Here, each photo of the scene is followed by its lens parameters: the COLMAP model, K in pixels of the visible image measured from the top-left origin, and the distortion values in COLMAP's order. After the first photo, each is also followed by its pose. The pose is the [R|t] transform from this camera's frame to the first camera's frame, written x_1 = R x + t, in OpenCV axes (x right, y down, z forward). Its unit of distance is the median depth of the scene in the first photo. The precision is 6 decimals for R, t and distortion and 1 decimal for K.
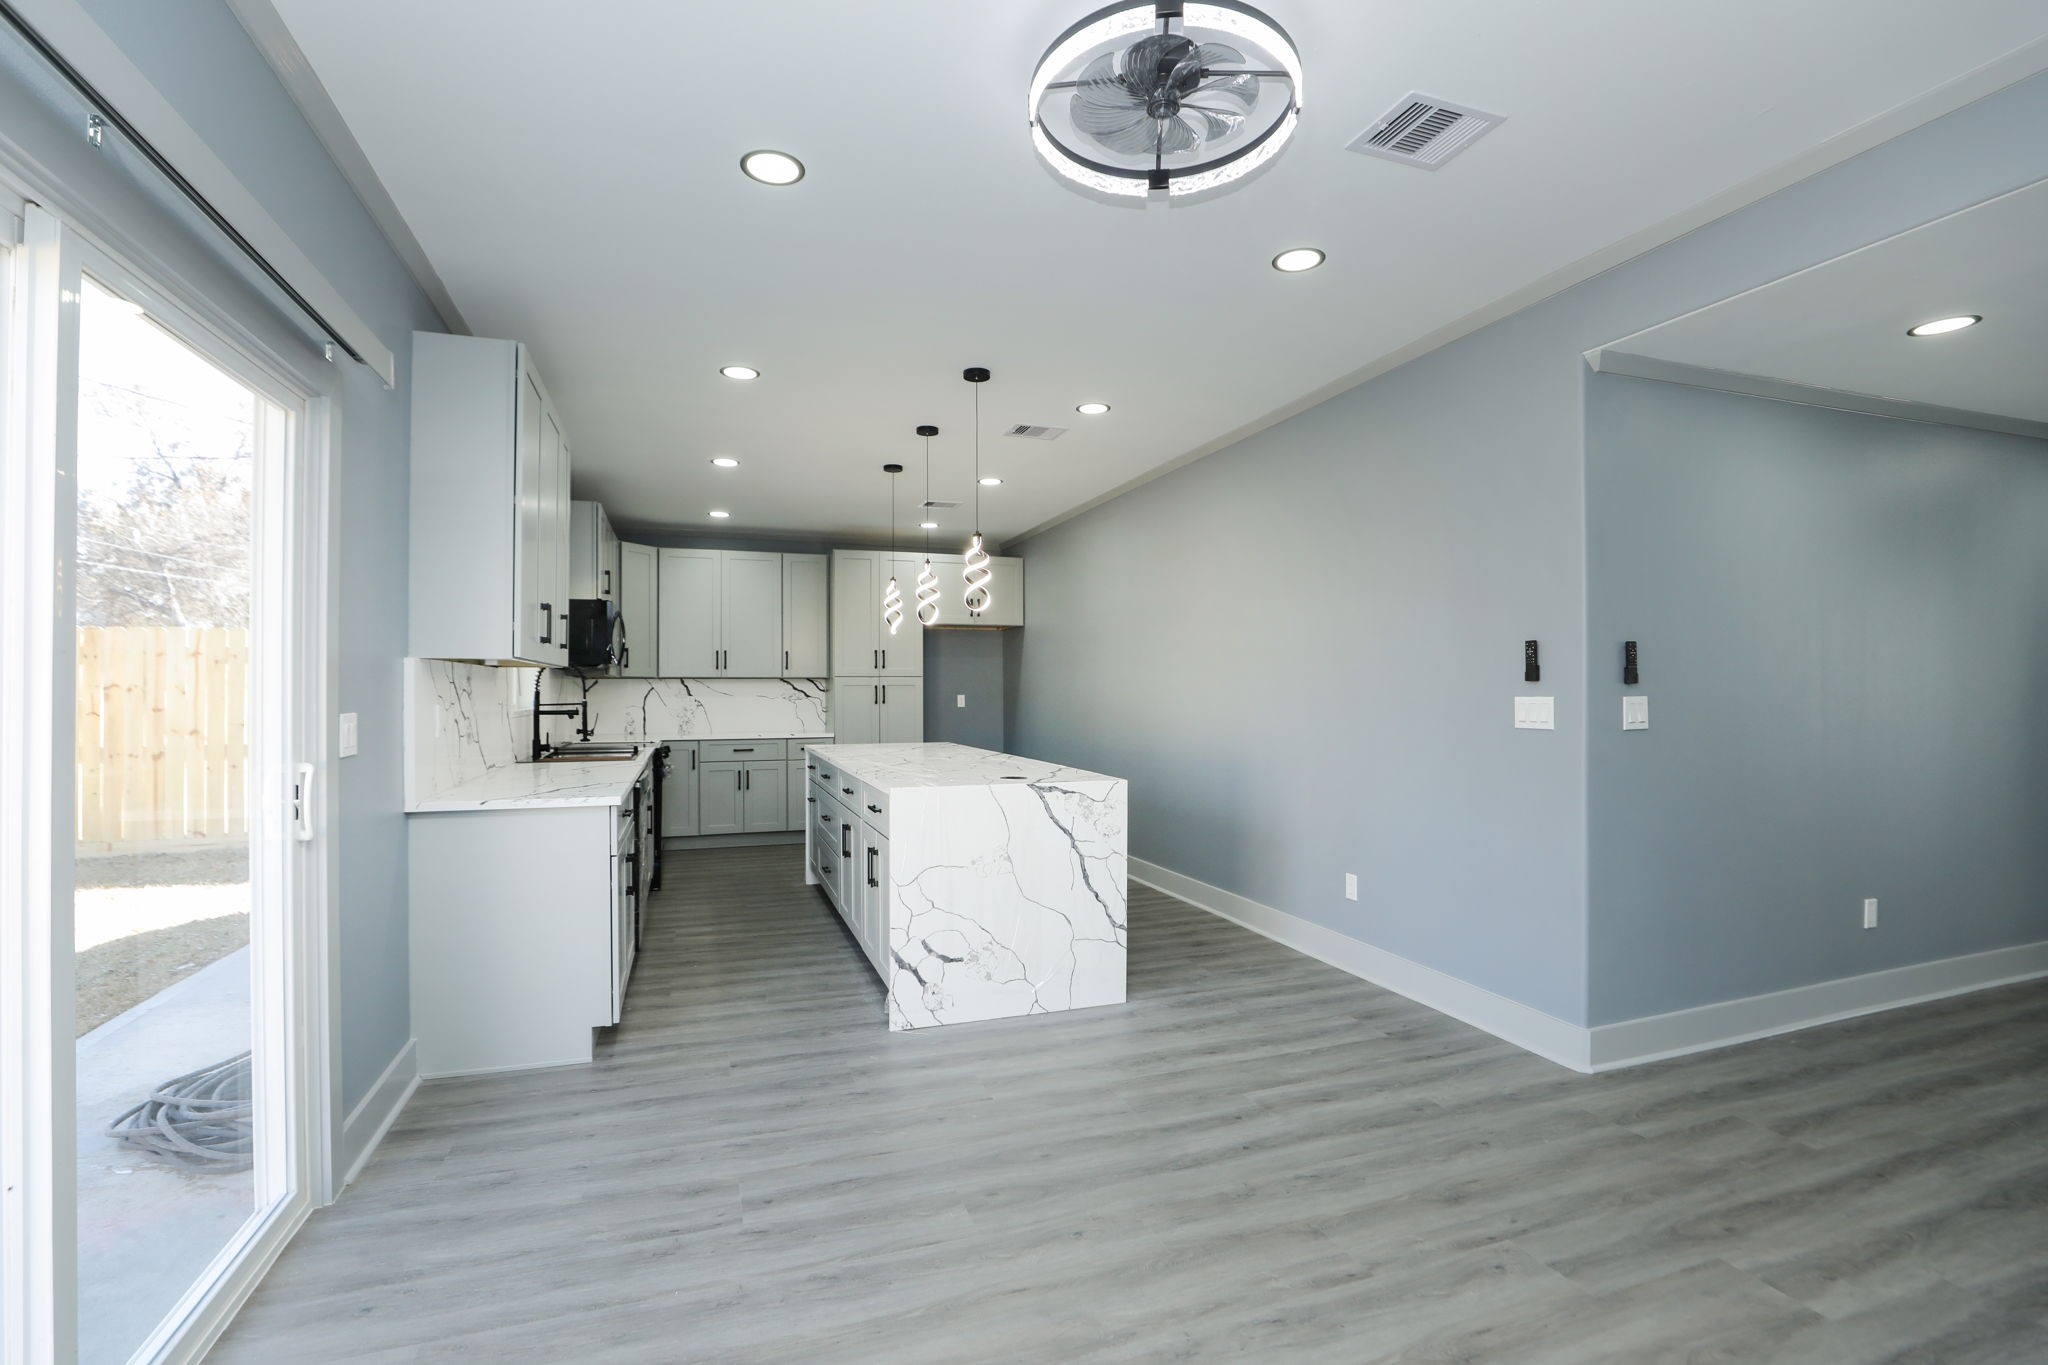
lens RADIAL K [[932.6, 0, 1021.6], [0, 932.6, 682.7], [0, 0, 1]] dist [-0.042642, 0.012986]
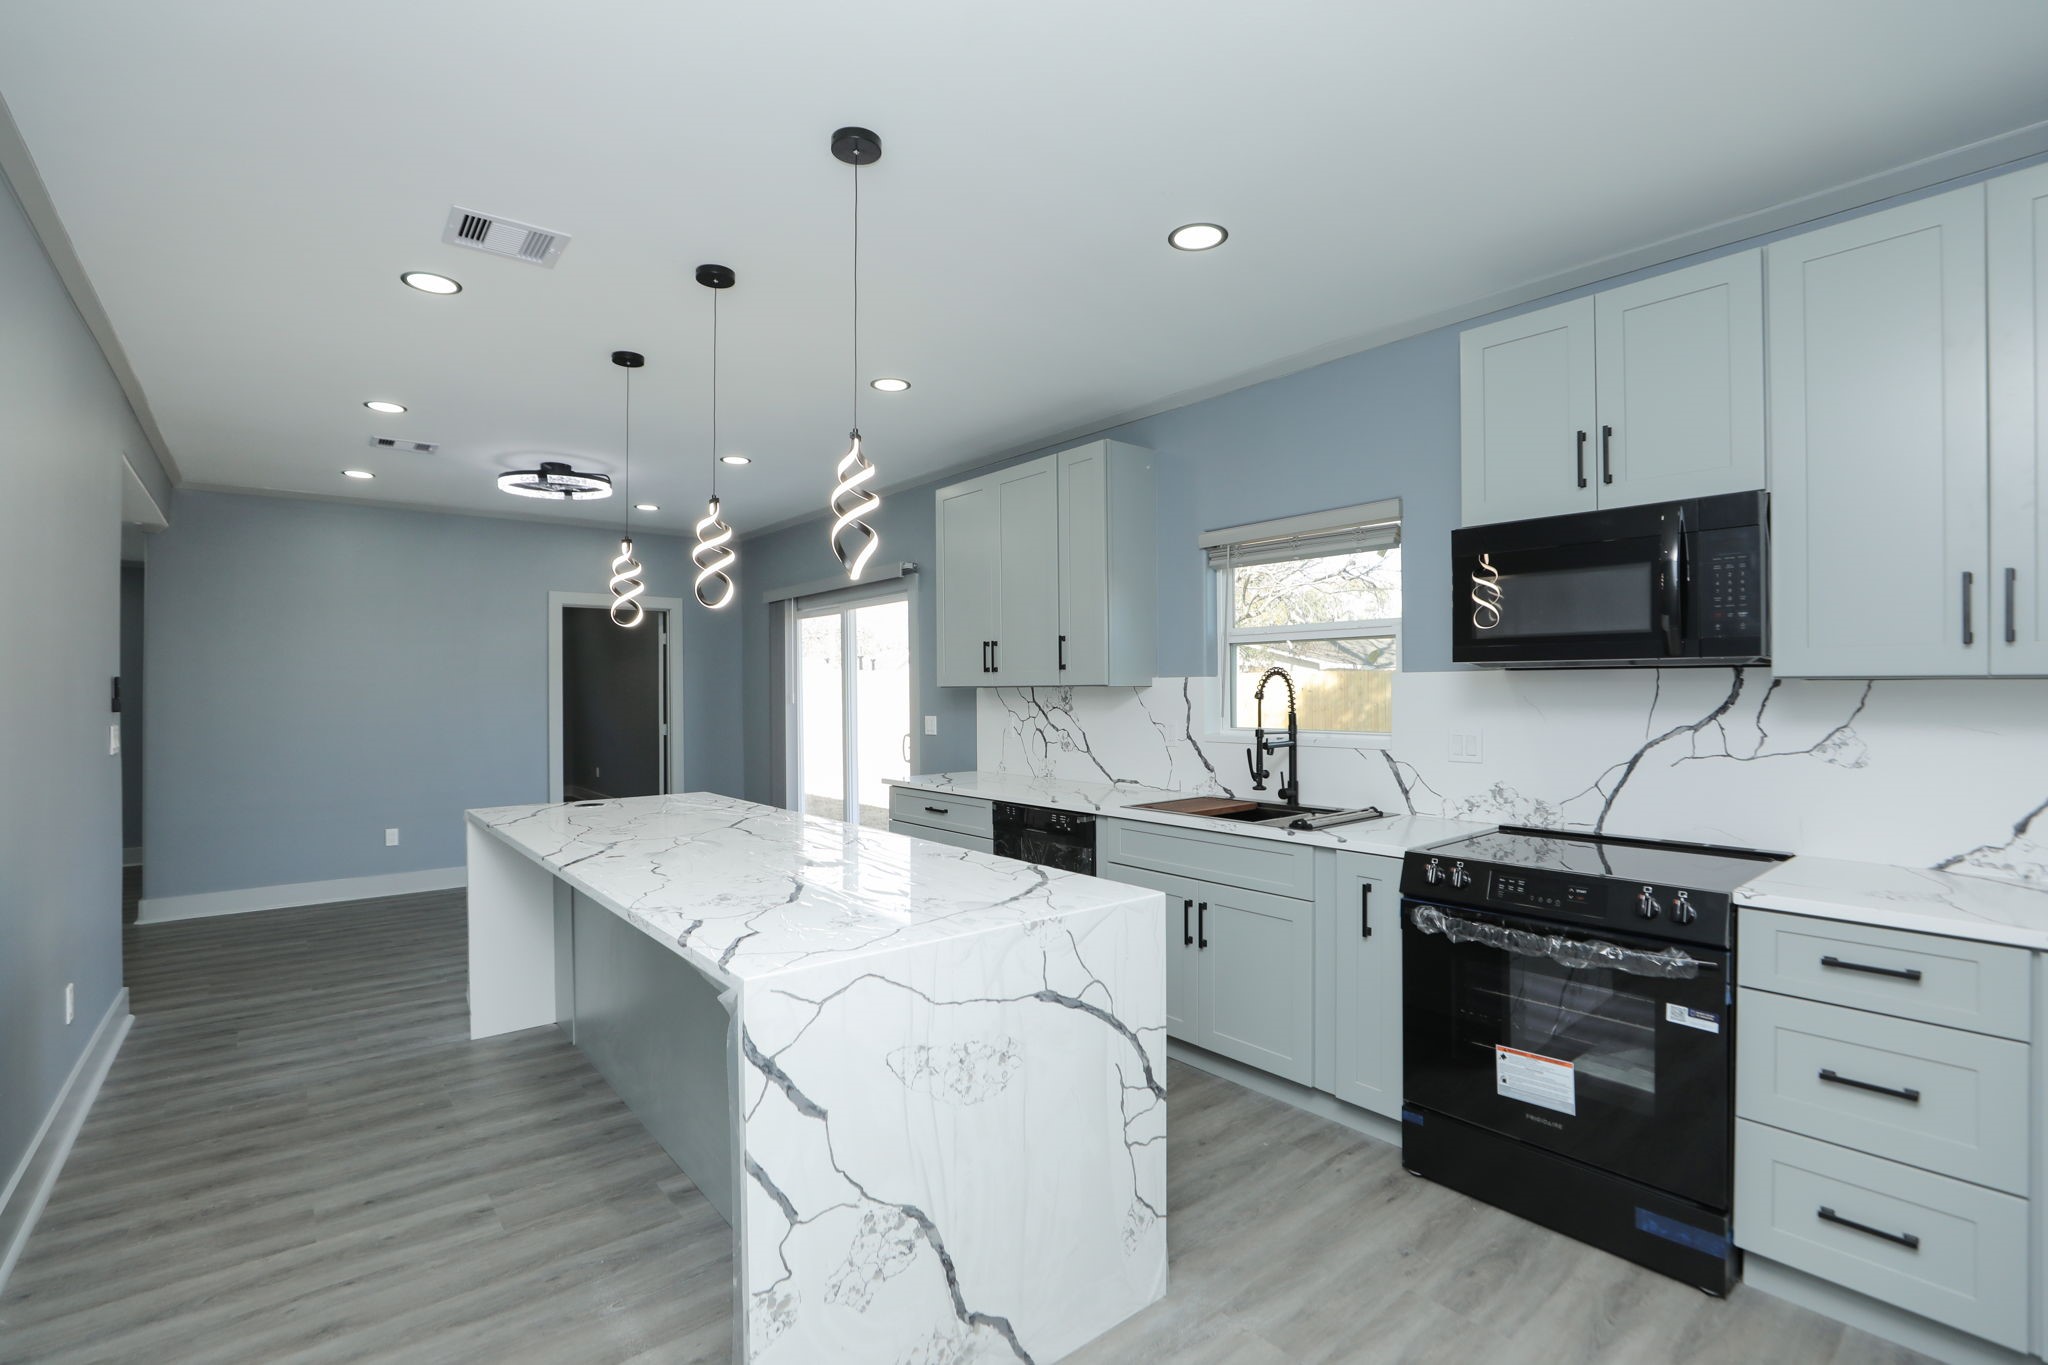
lens RADIAL K [[932.6, 0, 1020.7], [0, 932.6, 686.3], [0, 0, 1]] dist [-0.042642, 0.012986]
pose [[-0.942498, 0.007797, -0.334120, -0.087093], [0.011736, 0.999883, -0.009772, -0.006774], [0.334004, -0.013132, -0.942480, 1.606362]]
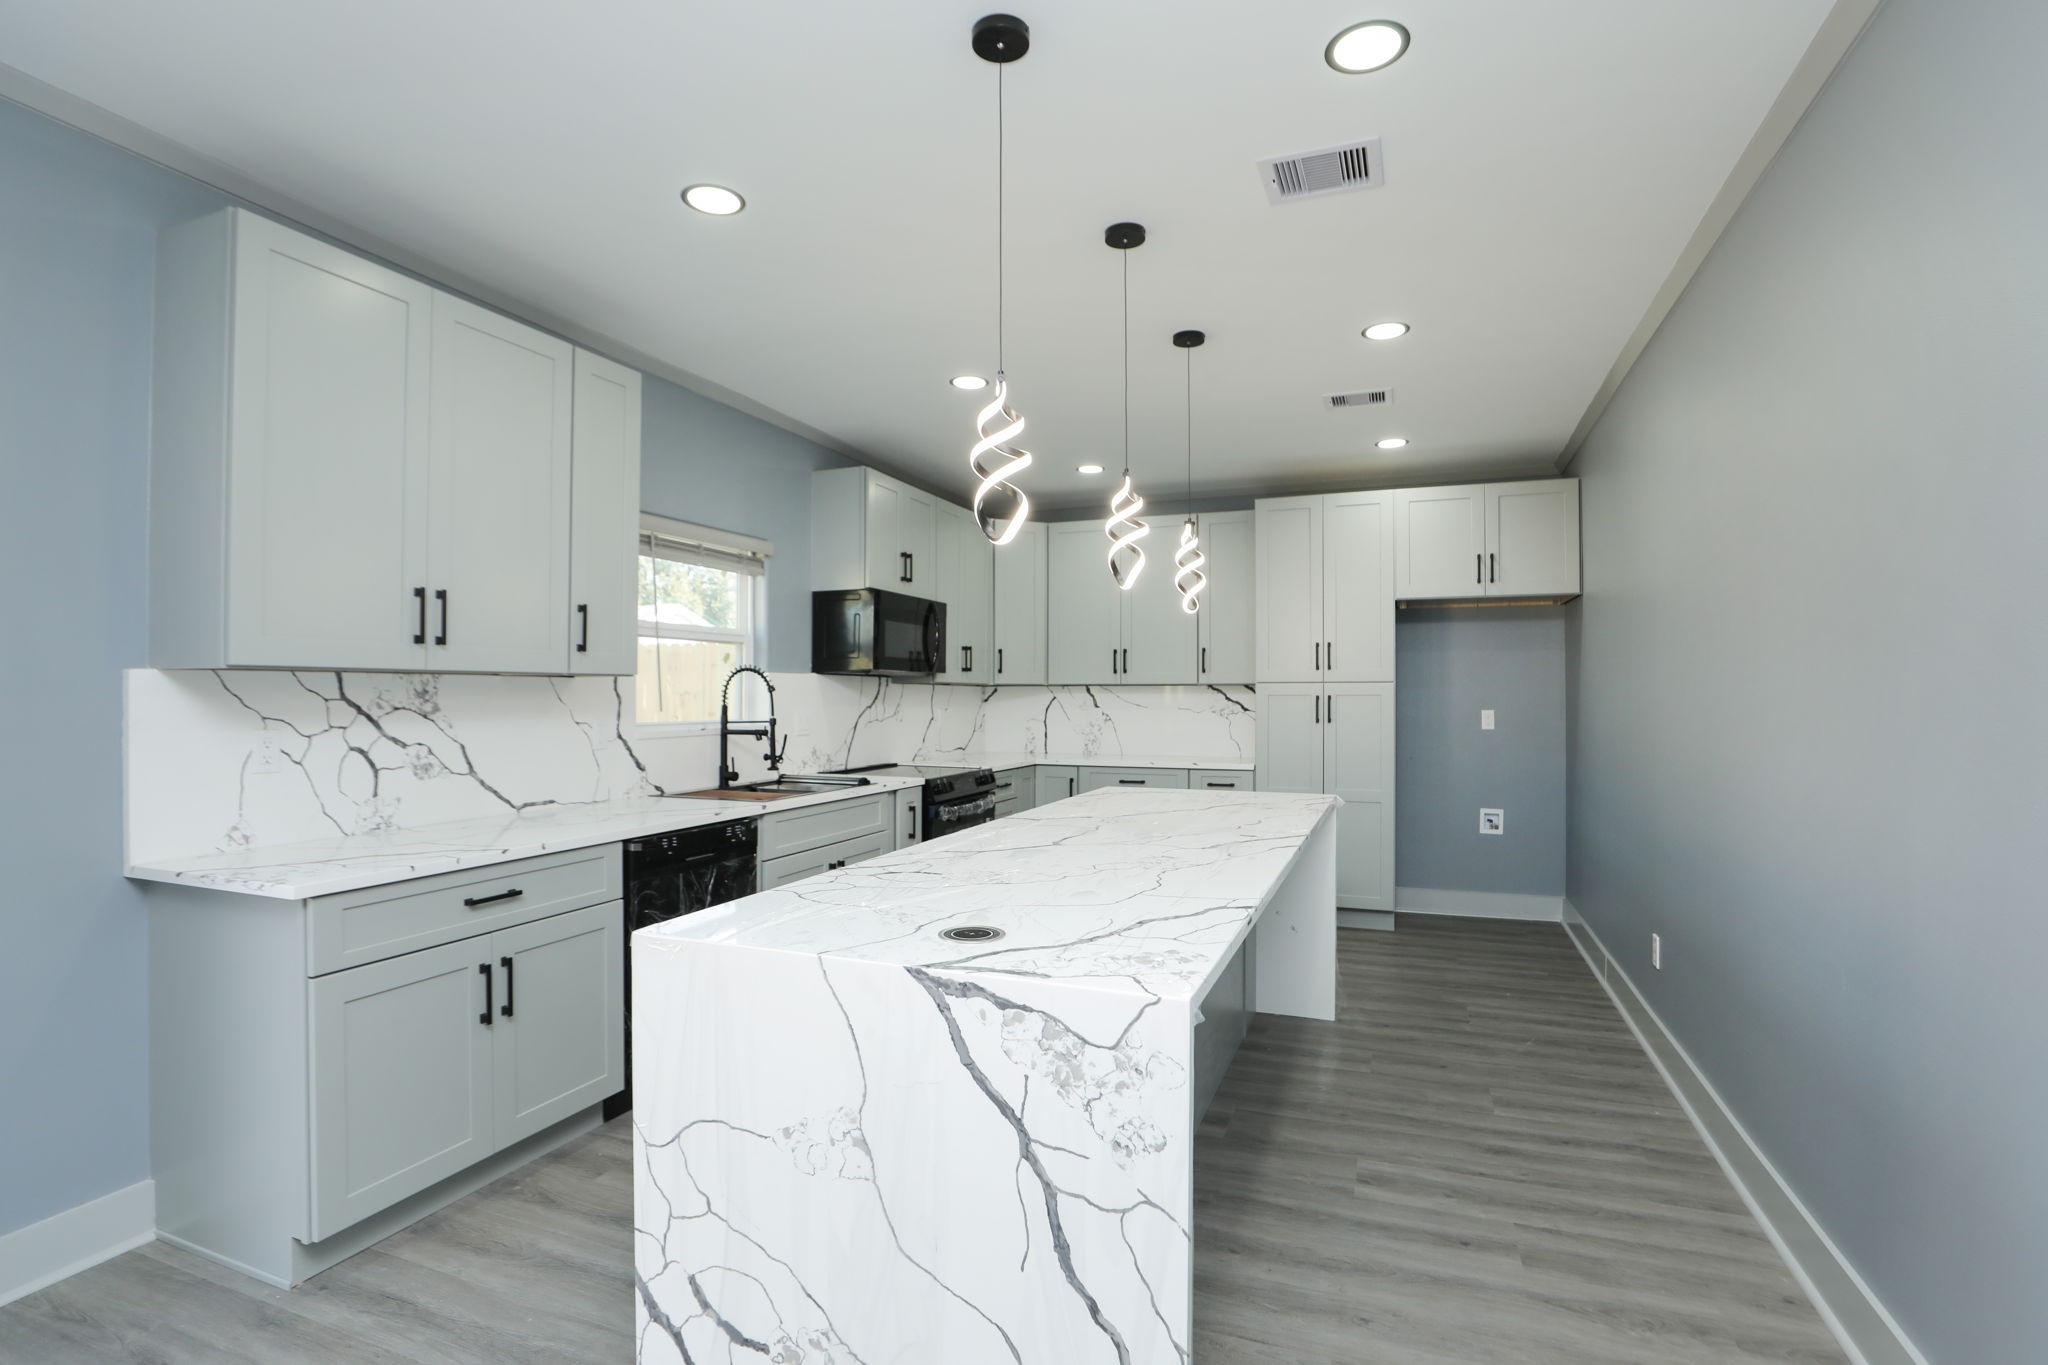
lens RADIAL K [[976.4, 0, 1024.8], [0, 976.4, 689.3], [0, 0, 1]] dist [-0.041588, 0.012150]
pose [[0.754049, 0.000152, -0.656818, 0.227381], [0.002252, 0.999993, 0.002817, -0.006245], [0.656815, -0.003603, 0.754043, 0.533021]]
